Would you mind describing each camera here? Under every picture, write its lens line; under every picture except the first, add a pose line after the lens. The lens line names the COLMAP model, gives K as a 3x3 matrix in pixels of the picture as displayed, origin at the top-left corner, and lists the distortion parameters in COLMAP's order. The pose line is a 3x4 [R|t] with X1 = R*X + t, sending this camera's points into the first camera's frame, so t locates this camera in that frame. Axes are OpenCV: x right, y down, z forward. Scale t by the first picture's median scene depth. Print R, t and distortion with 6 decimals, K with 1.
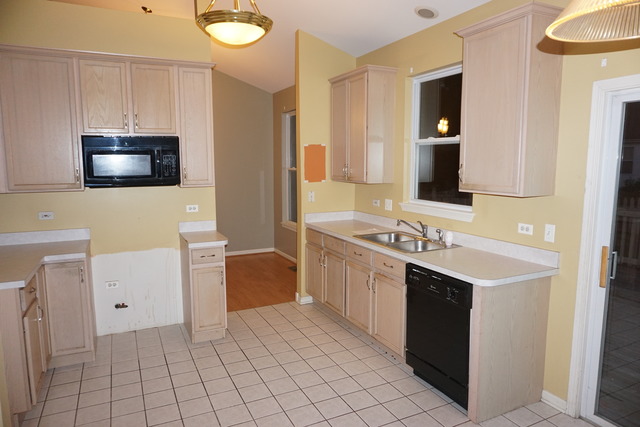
lens RADIAL K [[429.3, 0, 315.7], [0, 429.3, 216.7], [0, 0, 1]] dist [-0.021141, 0.002623]
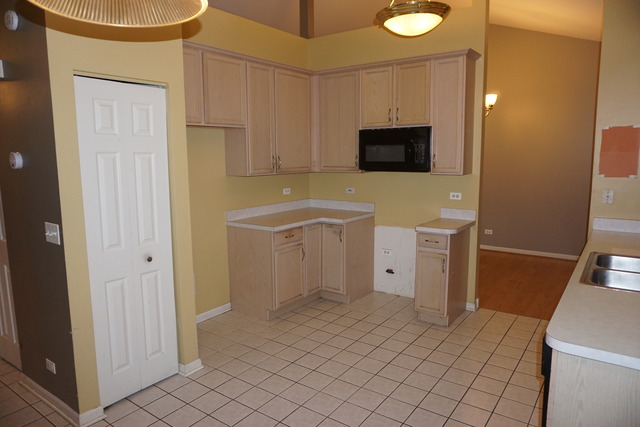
lens RADIAL K [[429.3, 0, 314.7], [0, 429.3, 214.2], [0, 0, 1]] dist [-0.021141, 0.002623]
pose [[0.481631, 0.128734, -0.866867, 0.497008], [-0.105349, 0.990484, 0.088560, -0.035336], [0.870019, 0.048670, 0.490610, 0.238939]]
